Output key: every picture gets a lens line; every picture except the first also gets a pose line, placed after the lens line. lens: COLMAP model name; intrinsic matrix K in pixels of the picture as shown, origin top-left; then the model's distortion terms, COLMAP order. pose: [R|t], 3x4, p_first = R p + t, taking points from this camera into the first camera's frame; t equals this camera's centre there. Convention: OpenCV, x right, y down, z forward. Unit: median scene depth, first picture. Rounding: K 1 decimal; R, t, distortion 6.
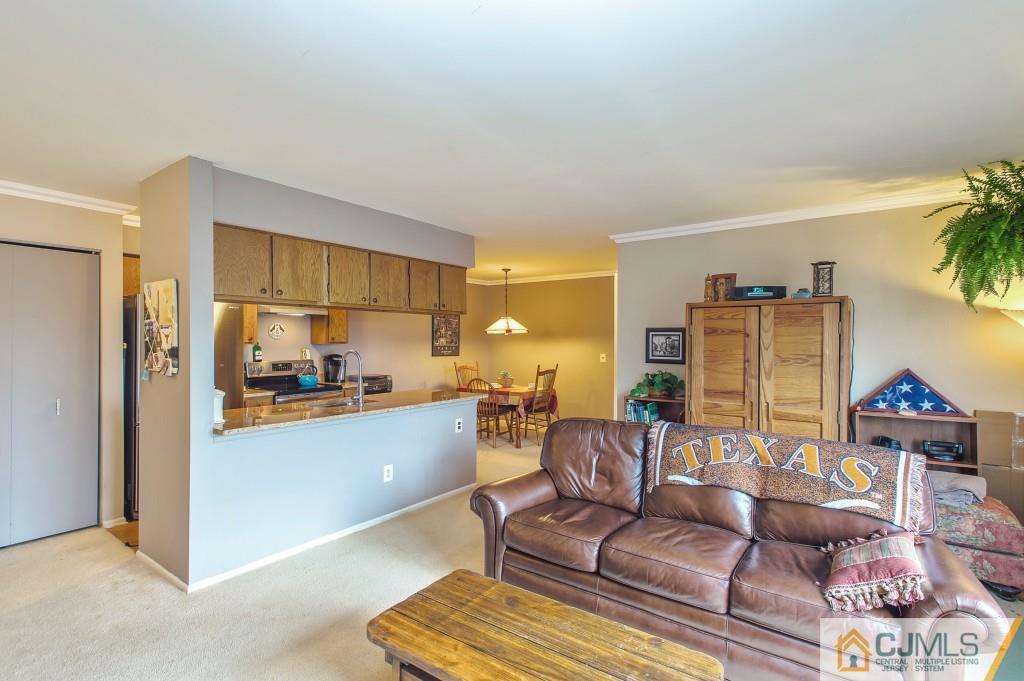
lens RADIAL K [[485.6, 0, 510.1], [0, 485.6, 338.3], [0, 0, 1]] dist [0.018828, -0.003692]
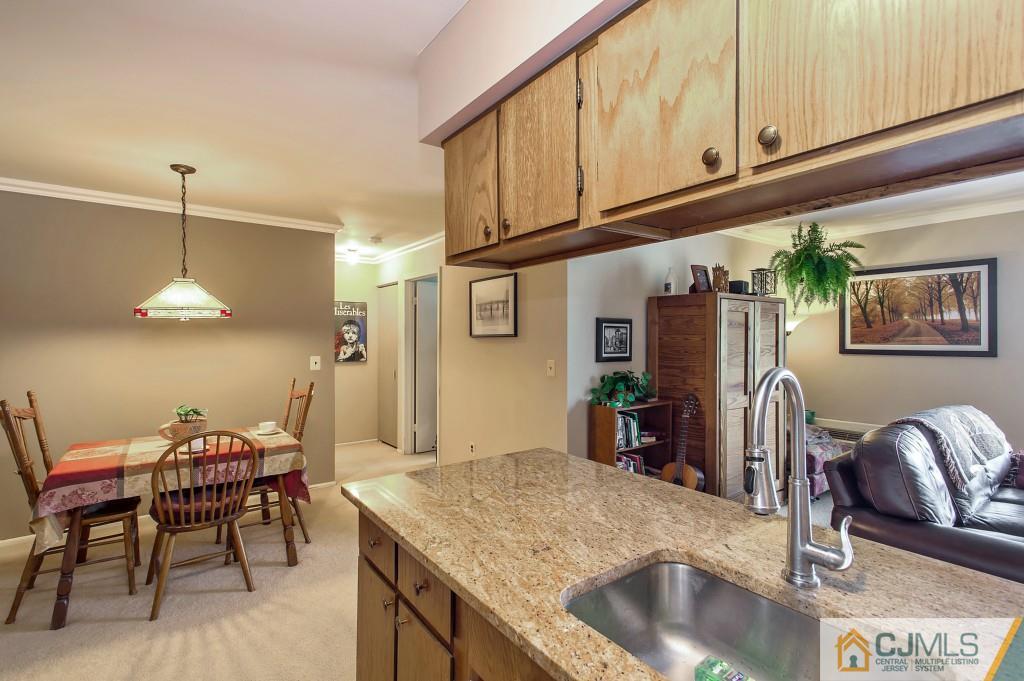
lens RADIAL K [[485.6, 0, 508.6], [0, 485.6, 337.2], [0, 0, 1]] dist [0.018828, -0.003692]
pose [[0.292904, -0.003123, 0.956137, -0.422507], [-0.002046, 0.999990, 0.003893, 0.006222], [-0.956140, -0.003096, 0.292894, 0.755196]]
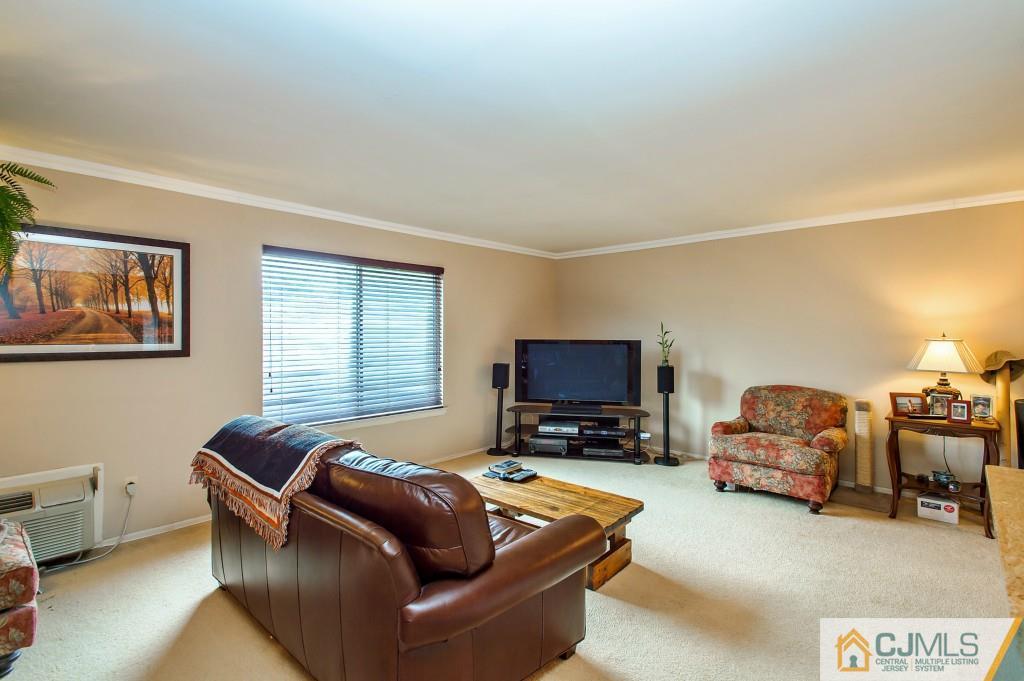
lens RADIAL K [[485.6, 0, 521.1], [0, 485.6, 336.6], [0, 0, 1]] dist [0.018828, -0.003692]
pose [[-0.995397, -0.005240, 0.095693, -0.011250], [-0.005101, 0.999986, 0.001699, 0.008086], [-0.095701, 0.001203, -0.995409, 0.872107]]
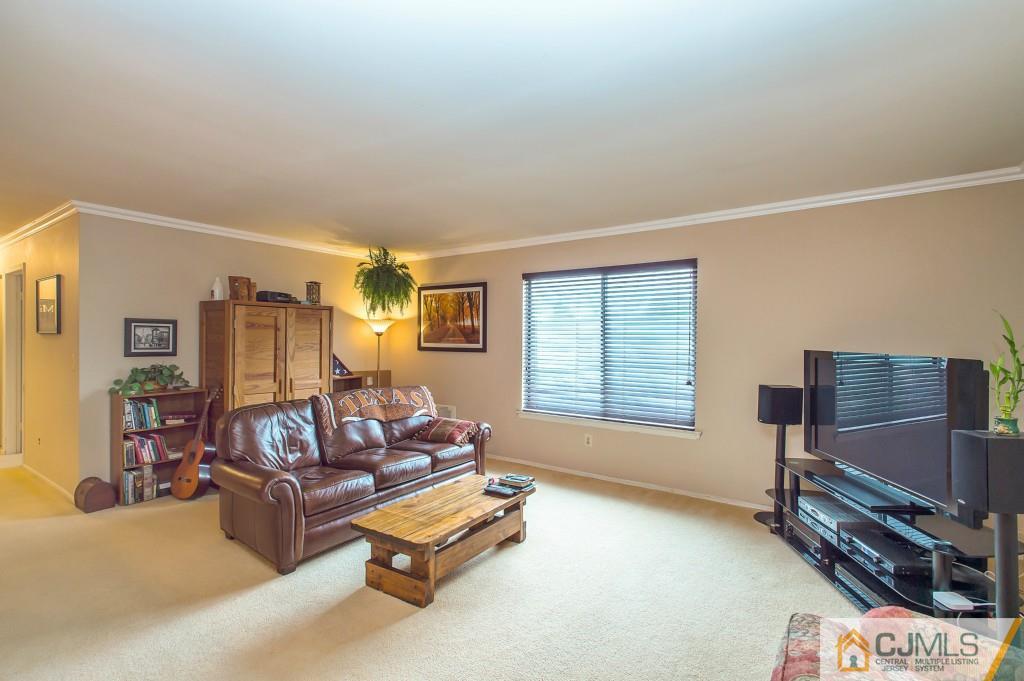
lens RADIAL K [[485.6, 0, 506.7], [0, 485.6, 342.0], [0, 0, 1]] dist [0.018828, -0.003692]
pose [[-0.017265, -0.012112, 0.999778, -0.532821], [-0.012240, 0.999854, 0.011901, 0.002927], [-0.999776, -0.012031, -0.017411, 0.257926]]
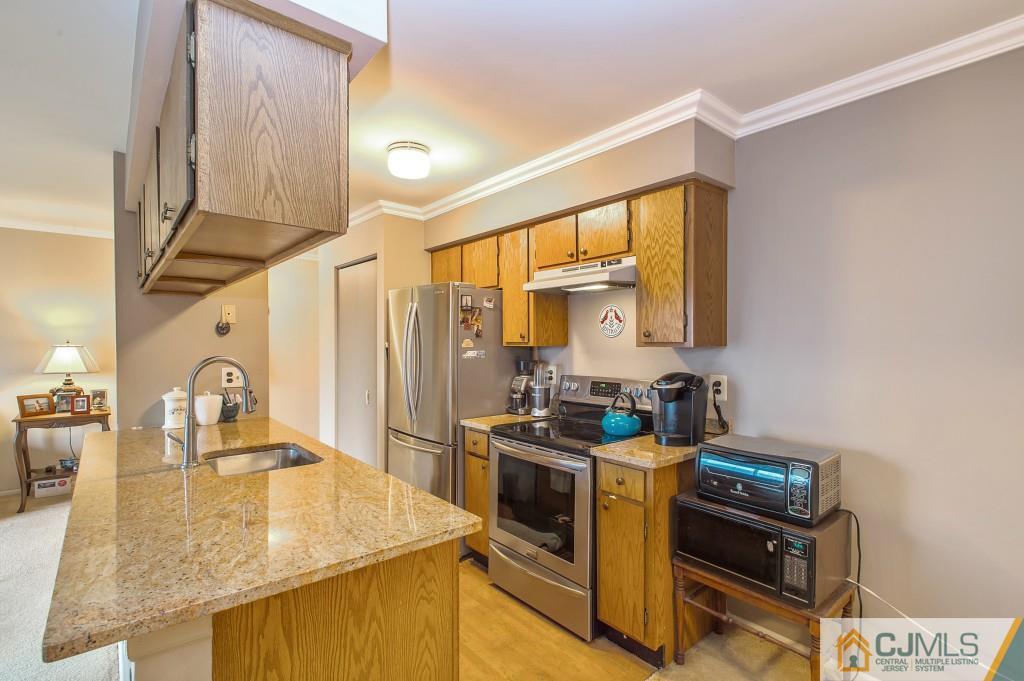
lens RADIAL K [[485.6, 0, 501.4], [0, 485.6, 347.4], [0, 0, 1]] dist [0.018828, -0.003692]
pose [[-0.242751, 0.011908, -0.970015, 0.071462], [0.003911, 0.999929, 0.011296, 0.006849], [0.970081, -0.001052, -0.242781, 1.010355]]
